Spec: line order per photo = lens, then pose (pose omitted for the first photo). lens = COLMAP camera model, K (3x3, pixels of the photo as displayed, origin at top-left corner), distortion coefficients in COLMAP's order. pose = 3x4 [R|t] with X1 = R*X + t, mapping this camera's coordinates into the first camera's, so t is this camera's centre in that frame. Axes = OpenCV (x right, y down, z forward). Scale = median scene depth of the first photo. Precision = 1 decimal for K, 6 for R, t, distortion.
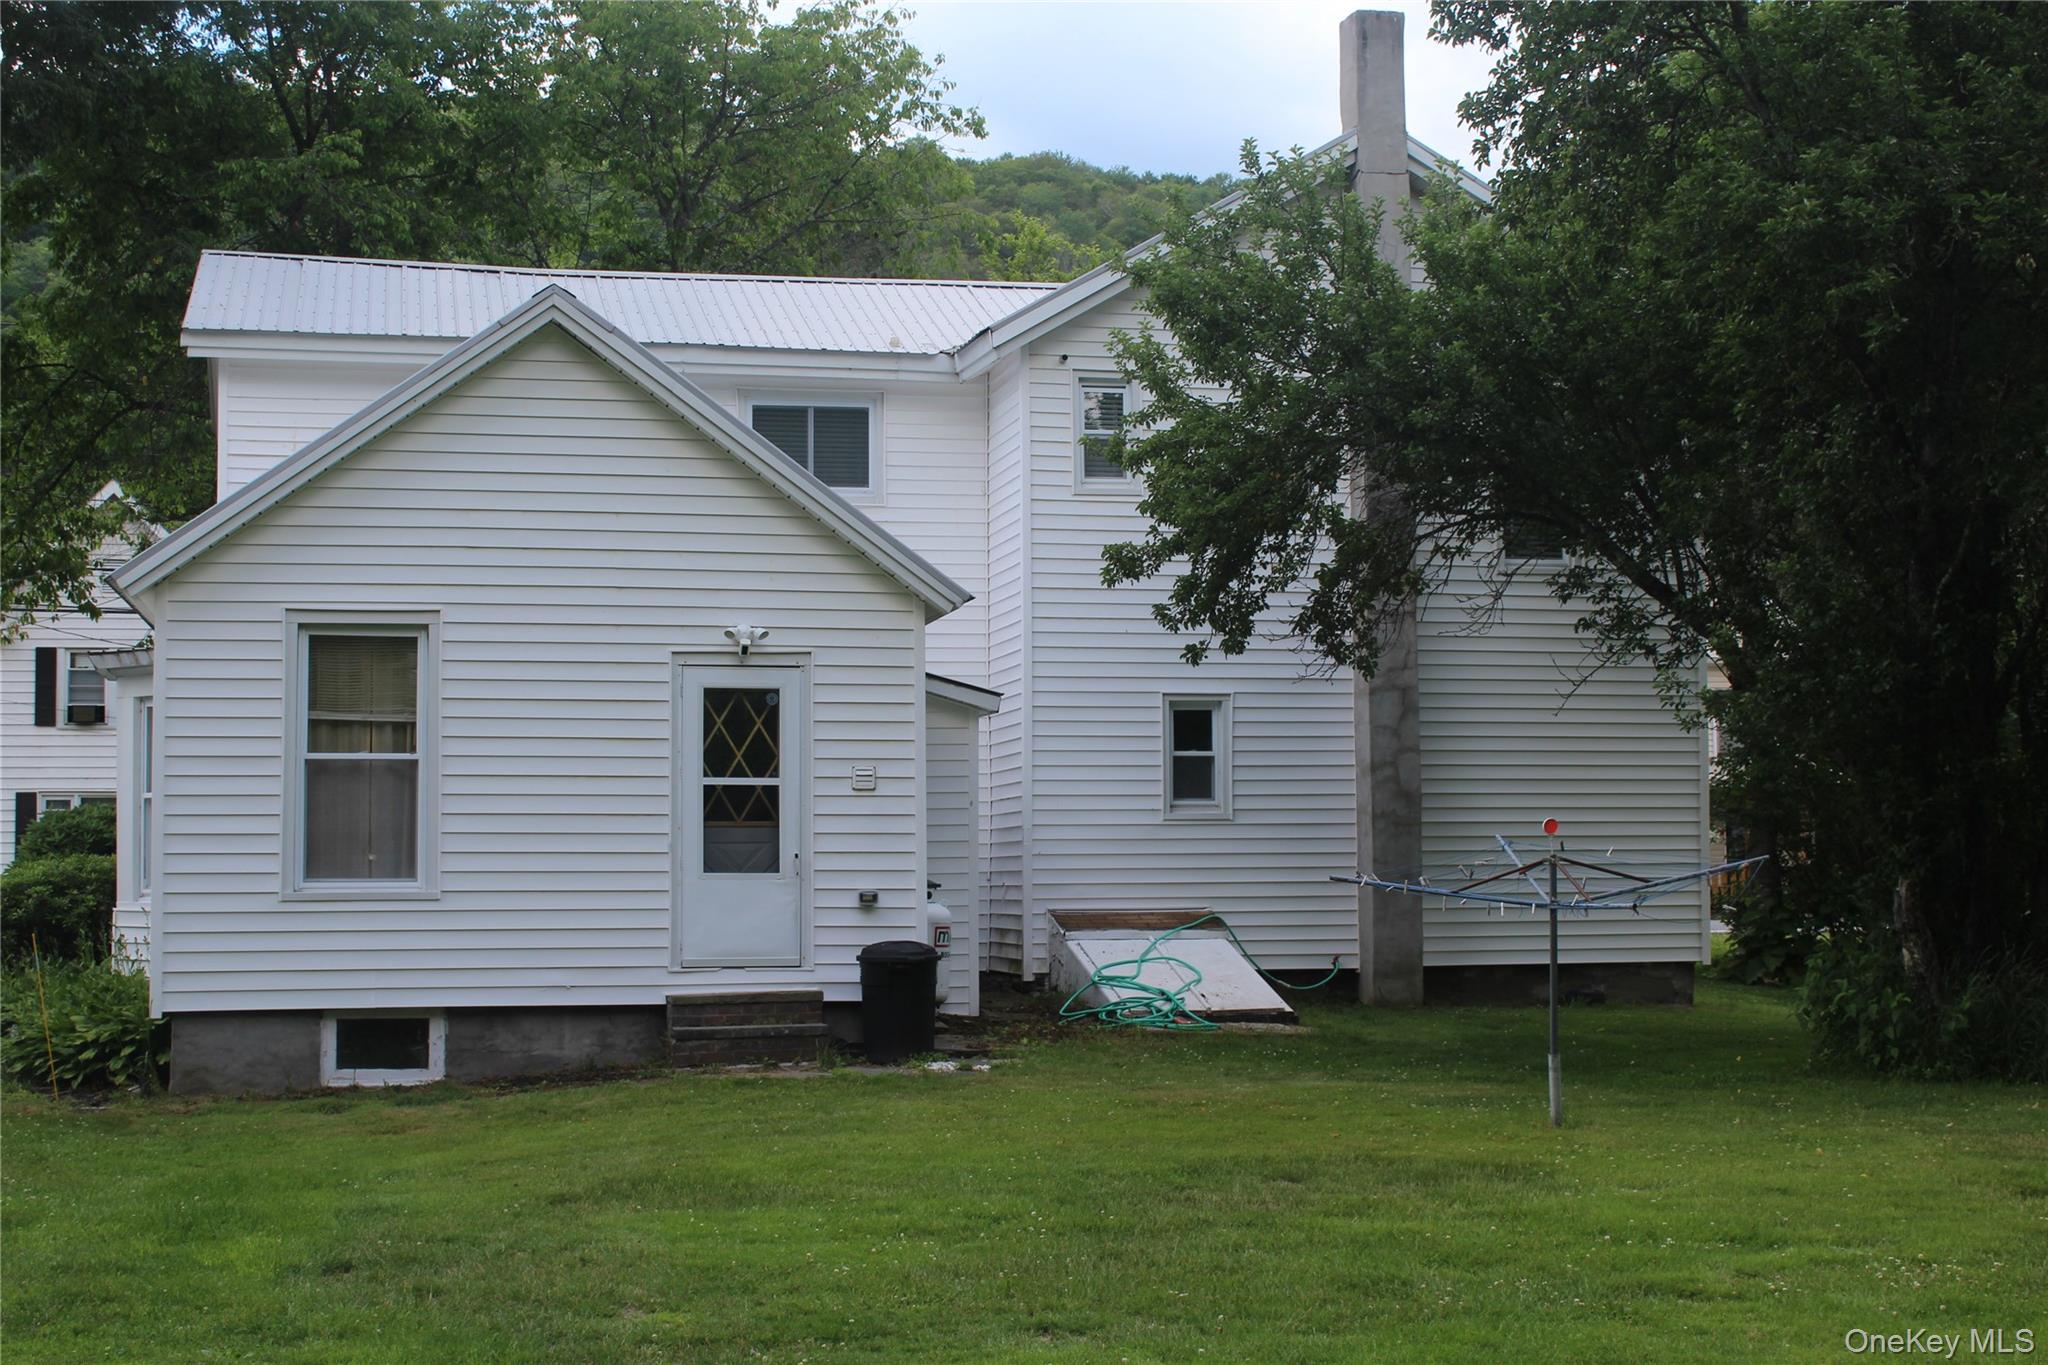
lens RADIAL K [[2925.4, 0, 1024.0], [0, 2925.4, 682.5], [0, 0, 1]] dist [-0.039432, 0.083080]
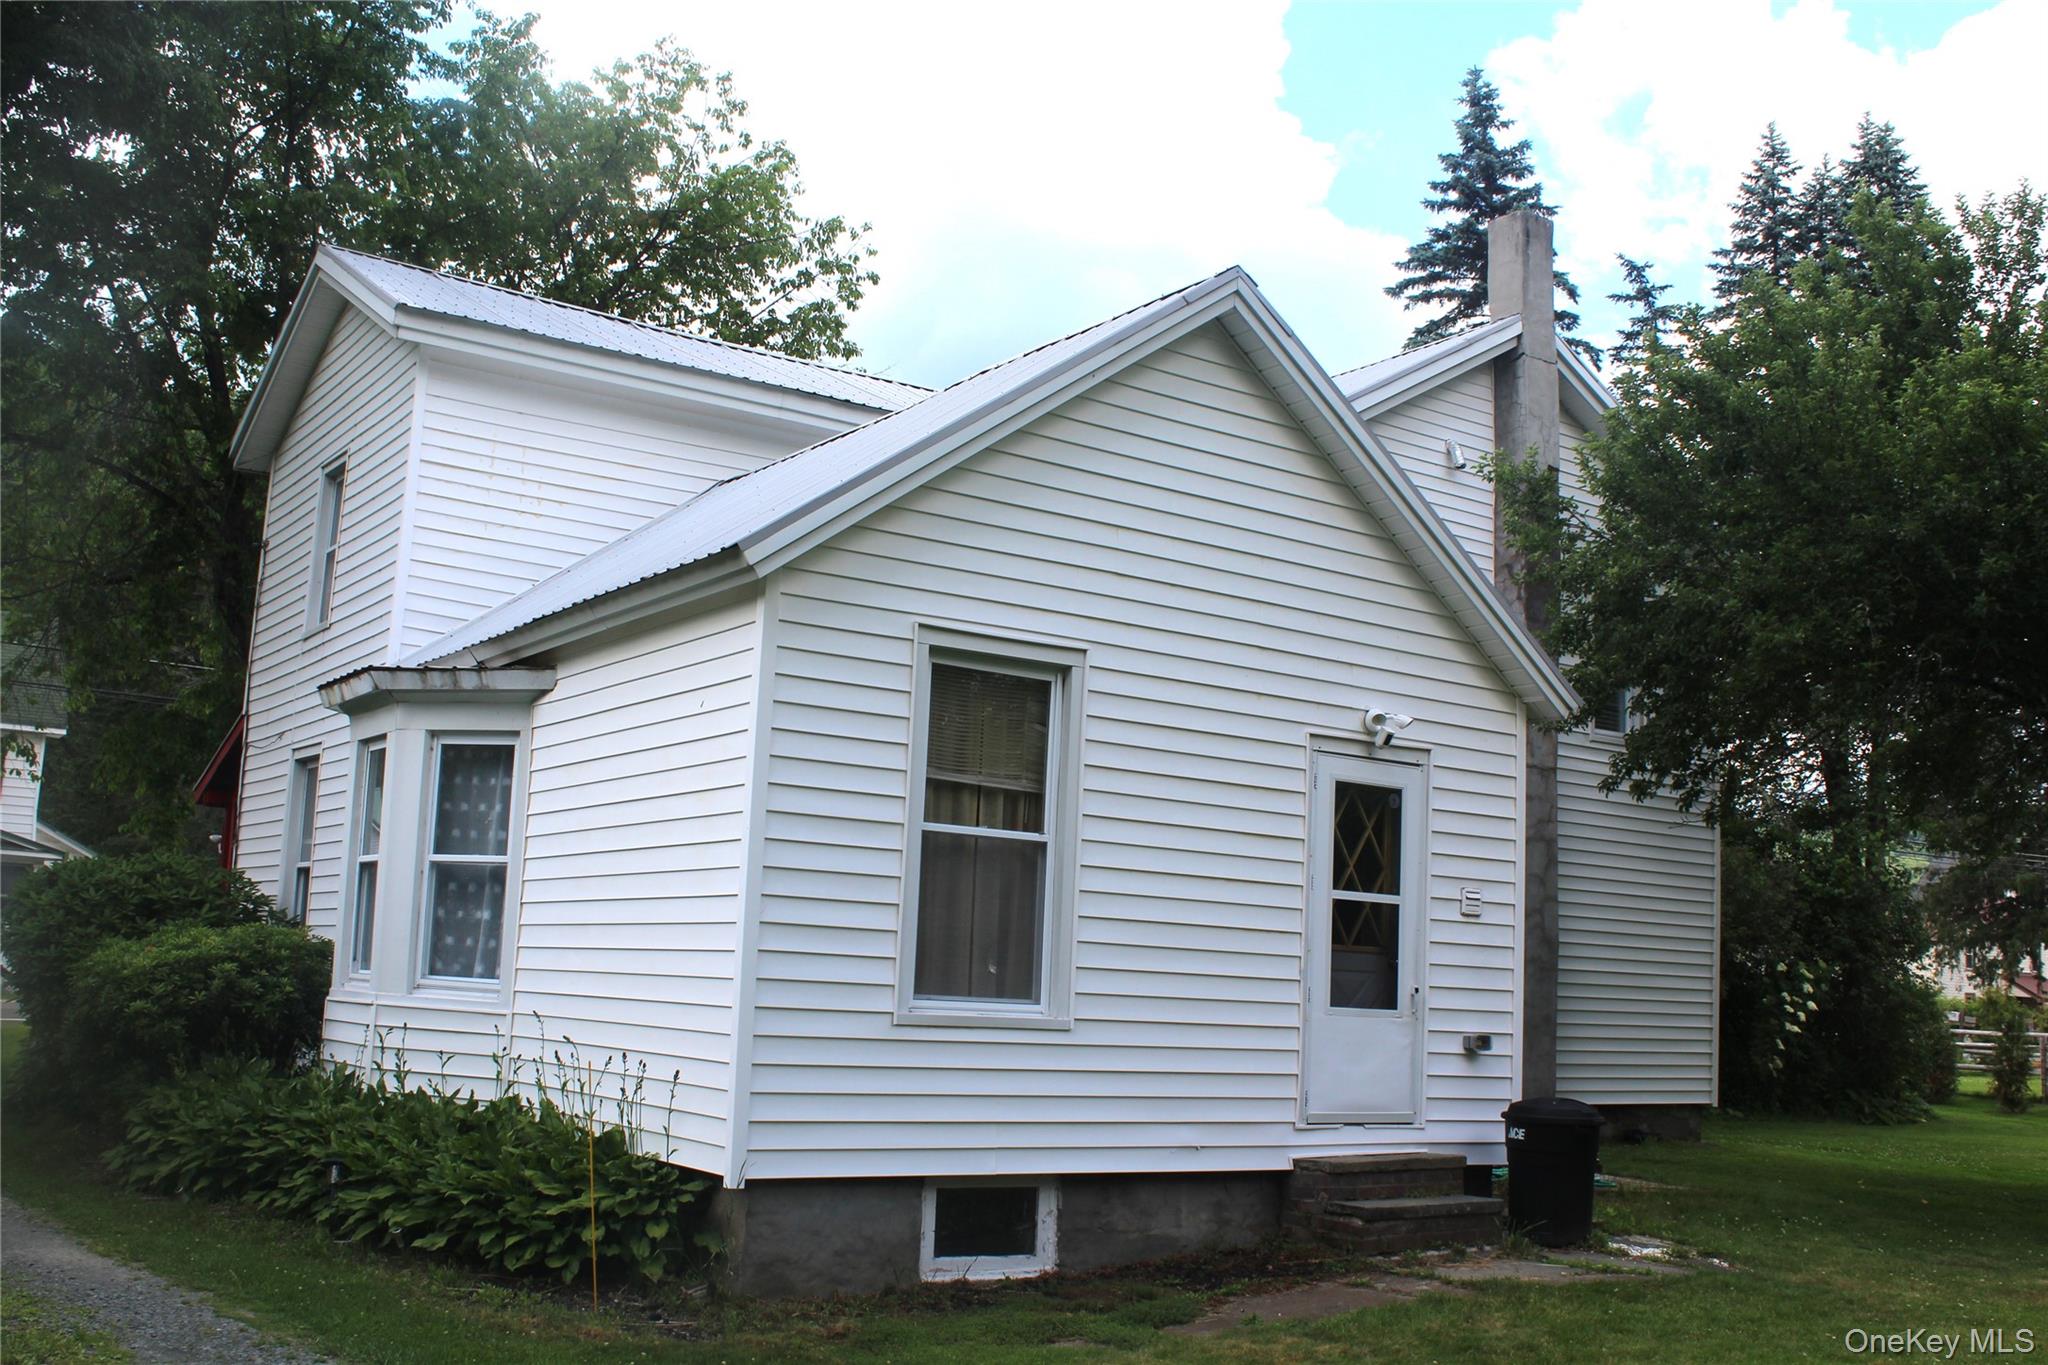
lens RADIAL K [[2031.5, 0, 1024.0], [0, 2031.5, 682.5], [0, 0, 1]] dist [-0.168318, 0.297552]
pose [[0.924248, 0.104817, 0.367124, -0.407528], [-0.076587, 0.992931, -0.090679, 0.033086], [-0.374033, 0.055693, 0.925742, 0.511340]]
